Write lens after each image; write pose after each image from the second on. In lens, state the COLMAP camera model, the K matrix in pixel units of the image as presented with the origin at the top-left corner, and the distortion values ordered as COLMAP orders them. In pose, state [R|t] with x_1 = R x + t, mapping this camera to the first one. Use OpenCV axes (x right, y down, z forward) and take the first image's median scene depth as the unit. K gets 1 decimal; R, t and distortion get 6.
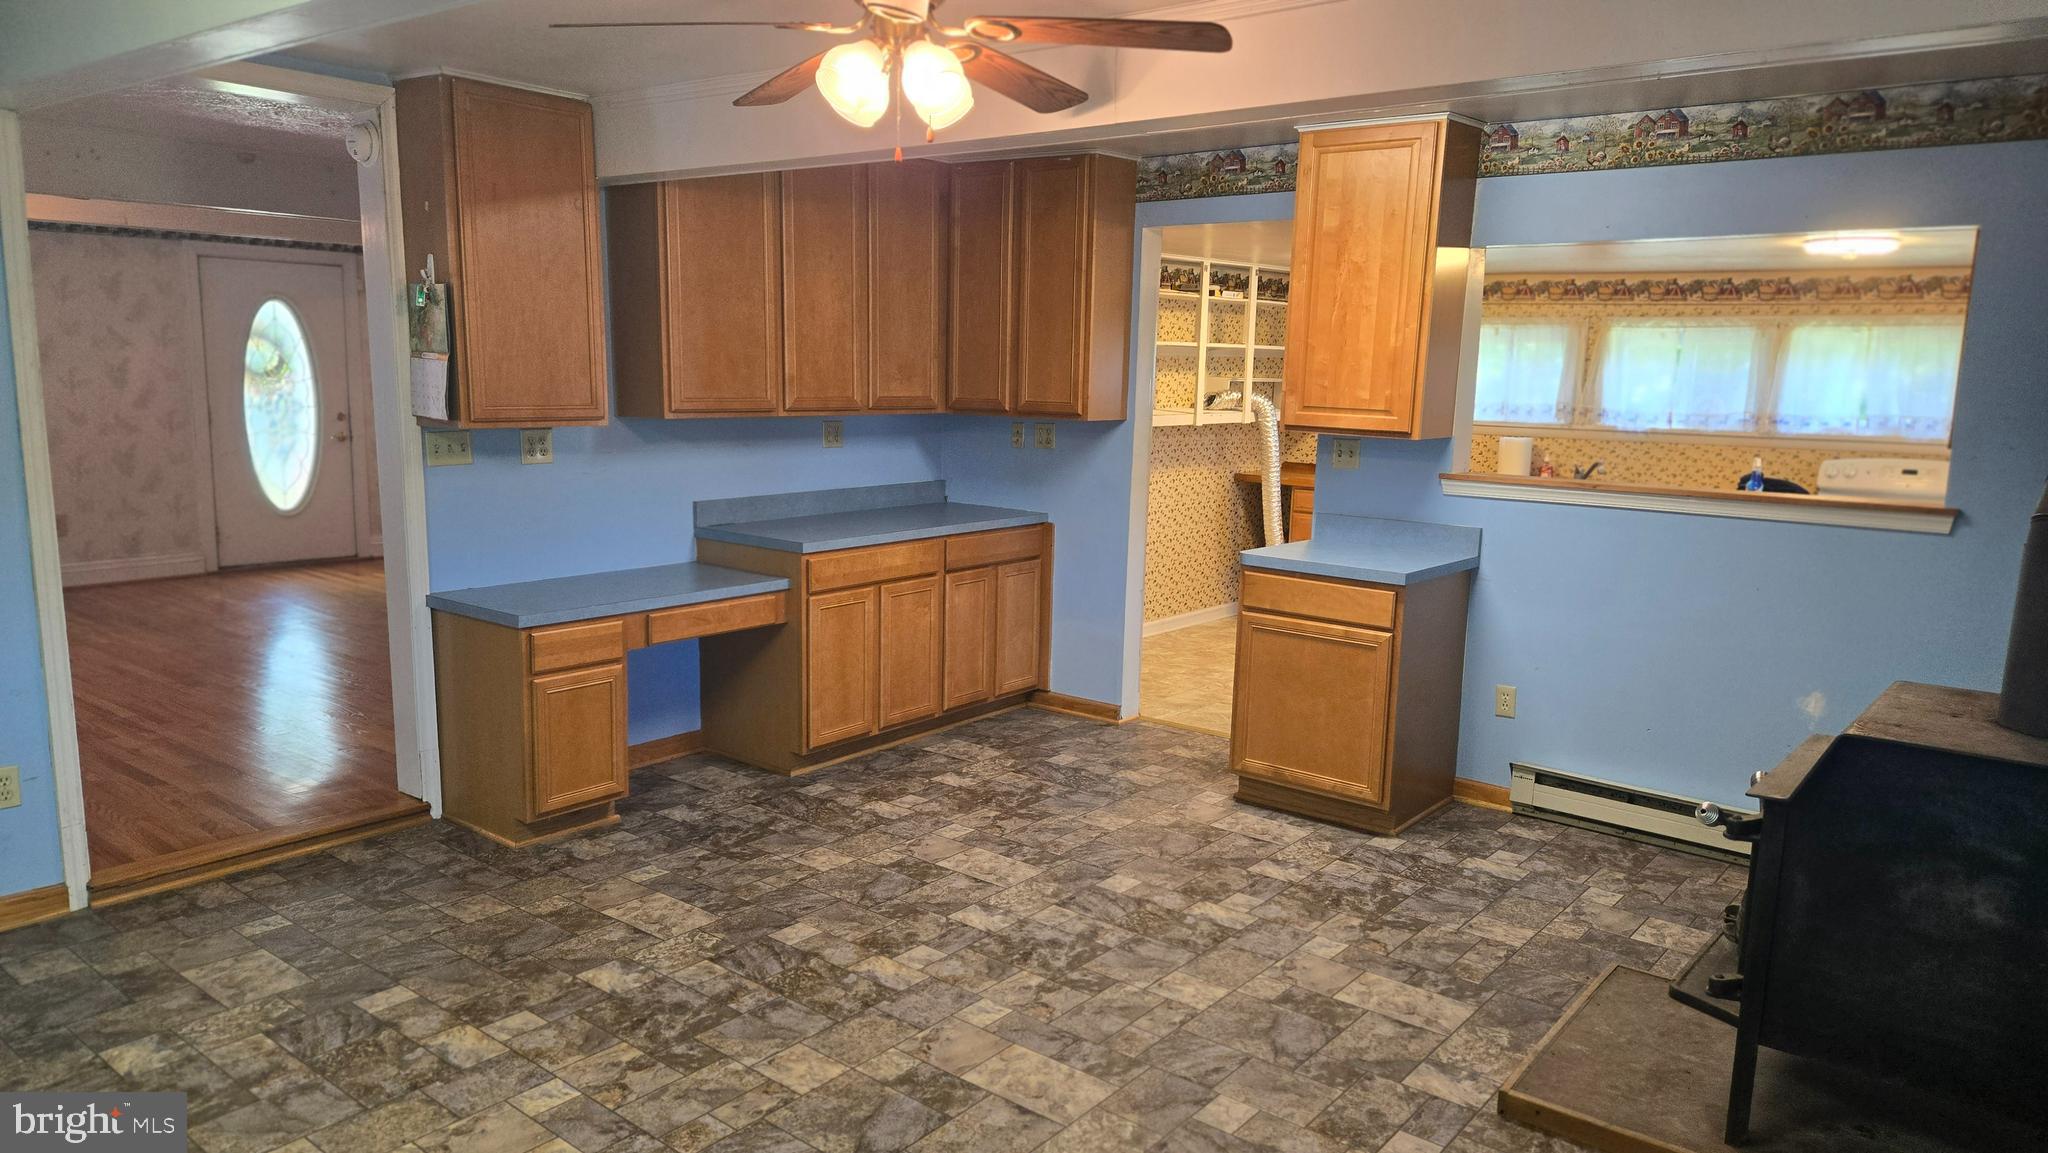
lens RADIAL K [[1354.1, 0, 980.2], [0, 1354.1, 594.1], [0, 0, 1]] dist [0.057667, -0.051871]
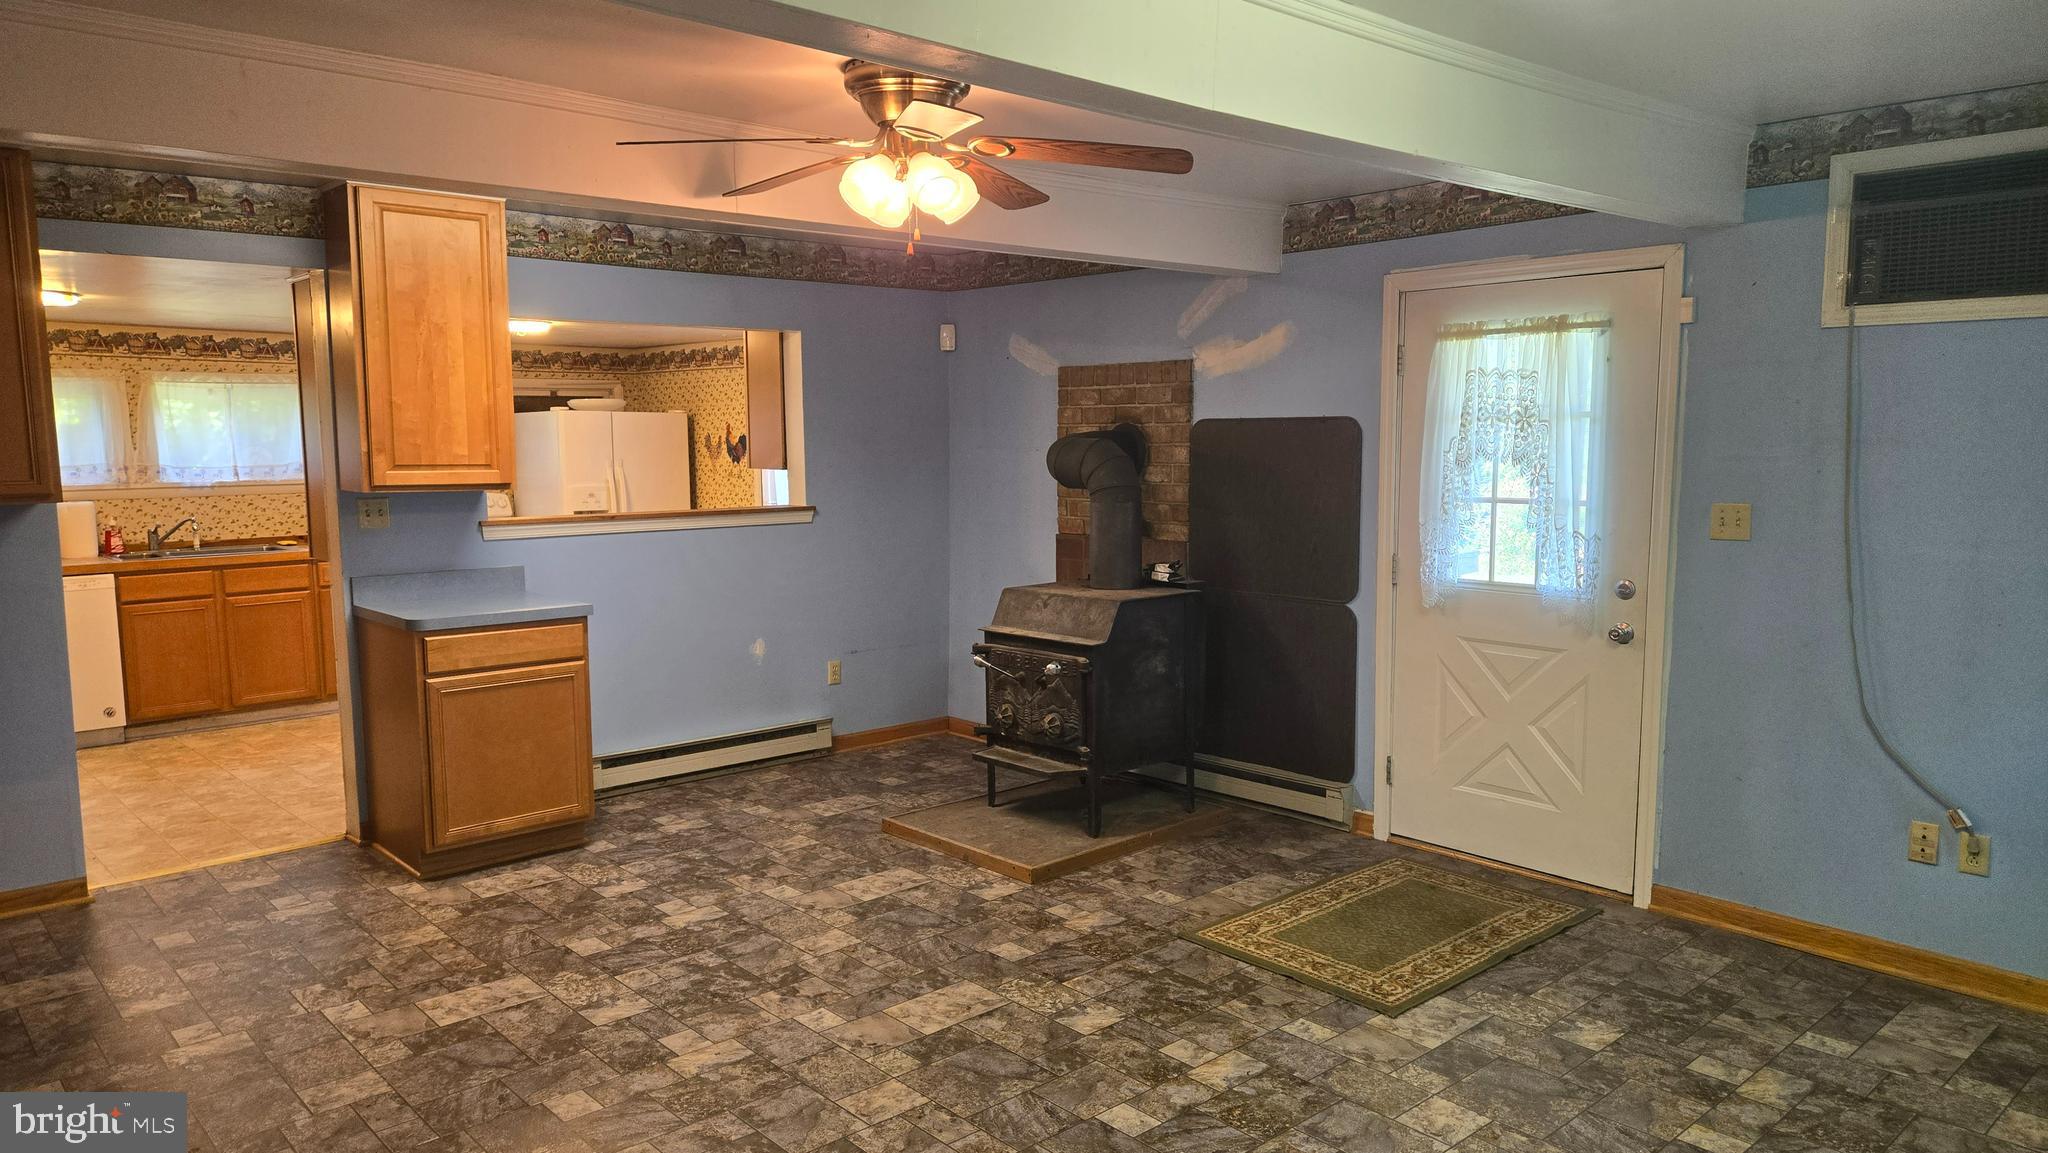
lens RADIAL K [[1354.1, 0, 1037.3], [0, 1354.1, 598.2], [0, 0, 1]] dist [0.057667, -0.051871]
pose [[0.138452, -0.146656, 0.979450, -0.560325], [0.177667, 0.976609, 0.121116, -0.068806], [-0.974303, 0.157248, 0.161269, 0.341969]]
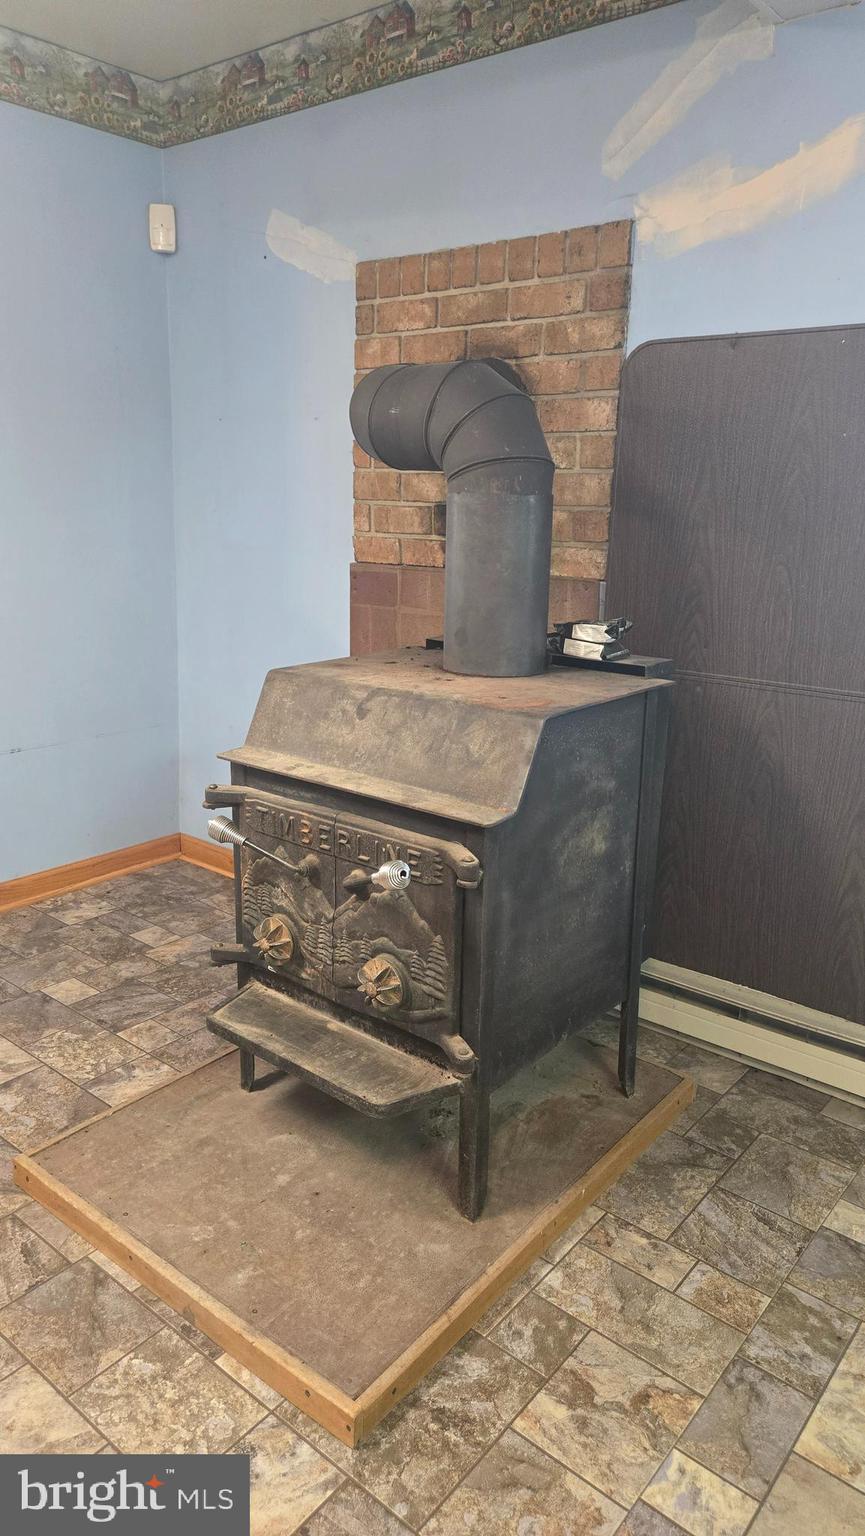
lens RADIAL K [[1015.6, 0, 418.8], [0, 1015.6, 760.4], [0, 0, 1]] dist [0.057667, -0.051871]
pose [[0.003342, -0.276642, 0.960967, 0.002478], [0.147227, 0.950637, 0.273156, -0.024770], [-0.989097, 0.140567, 0.043906, 0.451167]]
